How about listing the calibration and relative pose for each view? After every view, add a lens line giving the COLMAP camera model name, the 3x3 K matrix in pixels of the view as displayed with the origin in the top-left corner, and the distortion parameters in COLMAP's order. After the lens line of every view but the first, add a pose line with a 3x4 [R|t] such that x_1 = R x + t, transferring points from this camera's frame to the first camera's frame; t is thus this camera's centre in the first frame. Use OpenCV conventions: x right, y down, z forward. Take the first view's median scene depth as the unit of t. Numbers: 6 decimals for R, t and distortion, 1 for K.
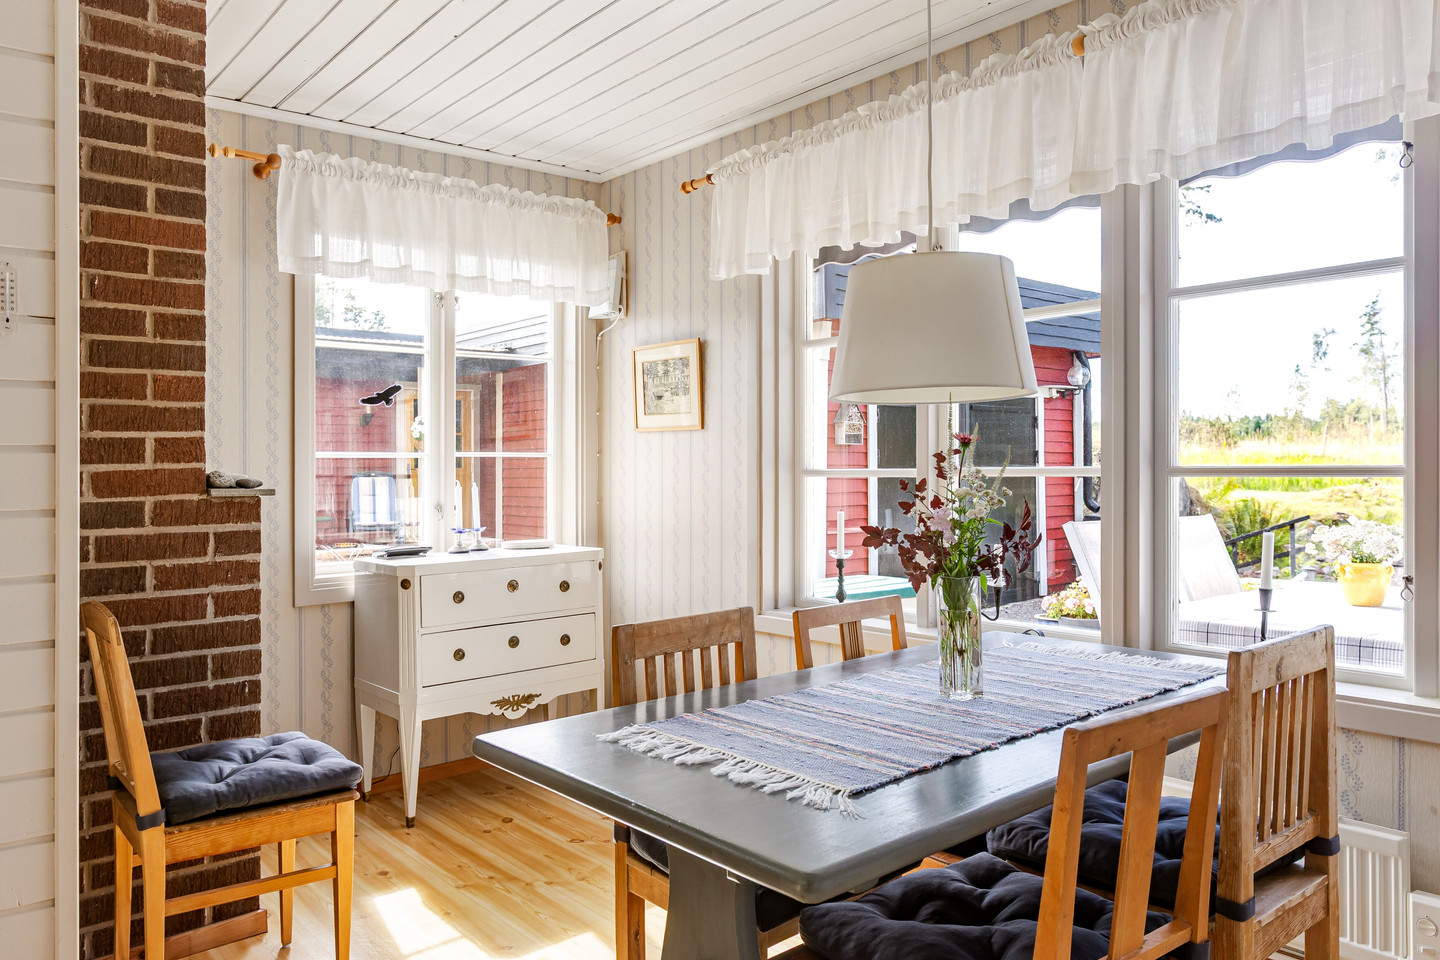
lens RADIAL K [[1044.3, 0, 720.0], [0, 1044.3, 480.0], [0, 0, 1]] dist [0.002942, 0.000017]
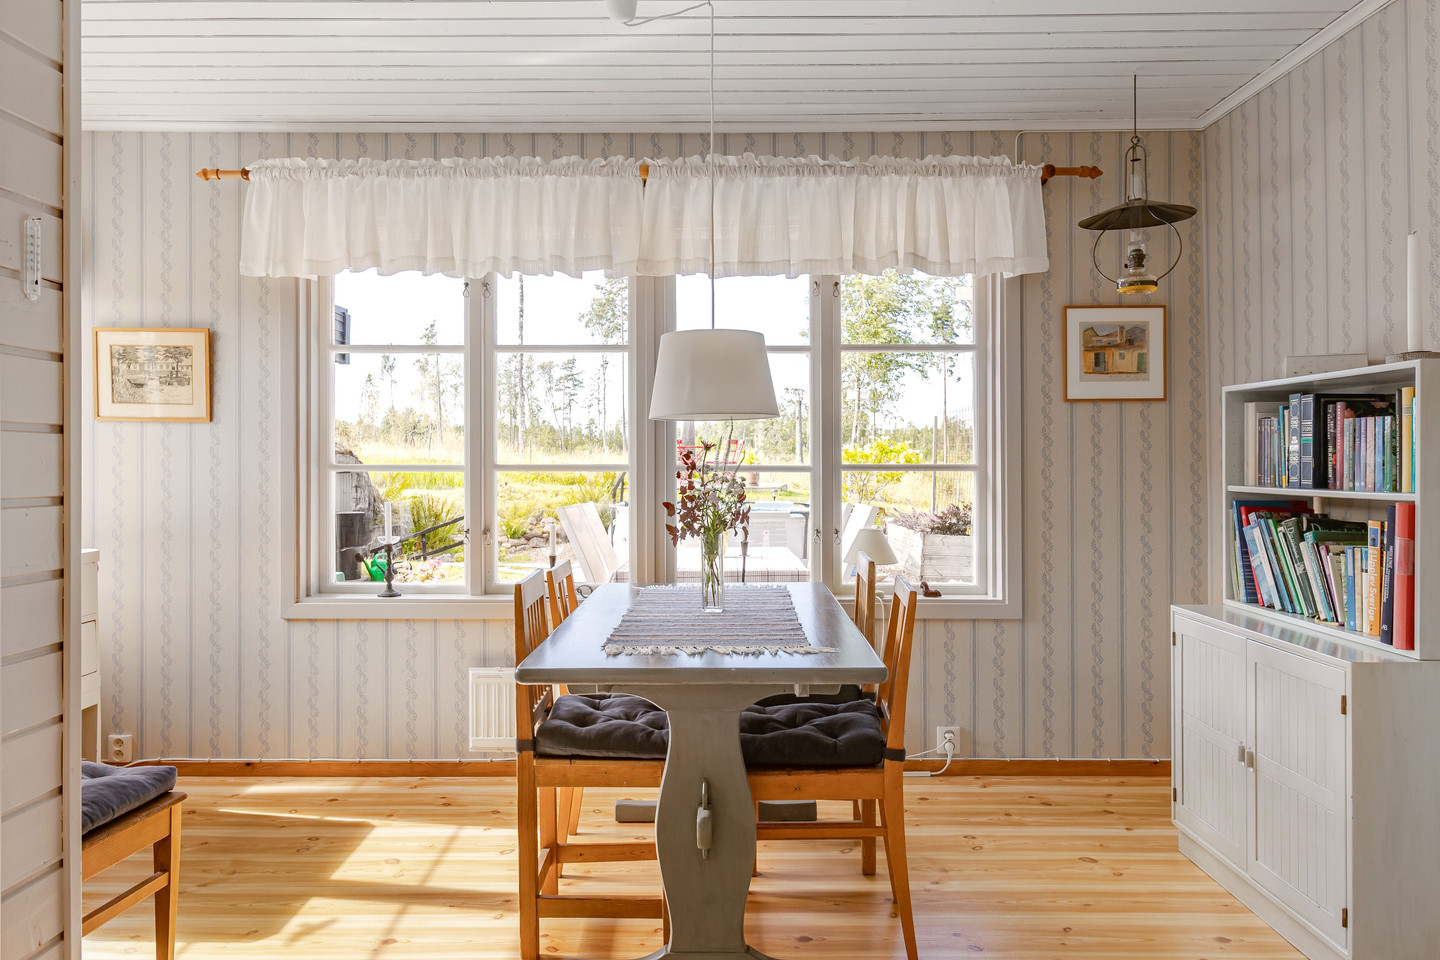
lens RADIAL K [[1044.3, 0, 720.0], [0, 1044.3, 480.0], [0, 0, 1]] dist [0.002942, 0.000017]
pose [[0.631941, 0.000235, 0.775016, -0.515430], [-0.000774, 1.000000, 0.000329, 0.005484], [-0.775016, -0.000808, 0.631941, 0.010270]]
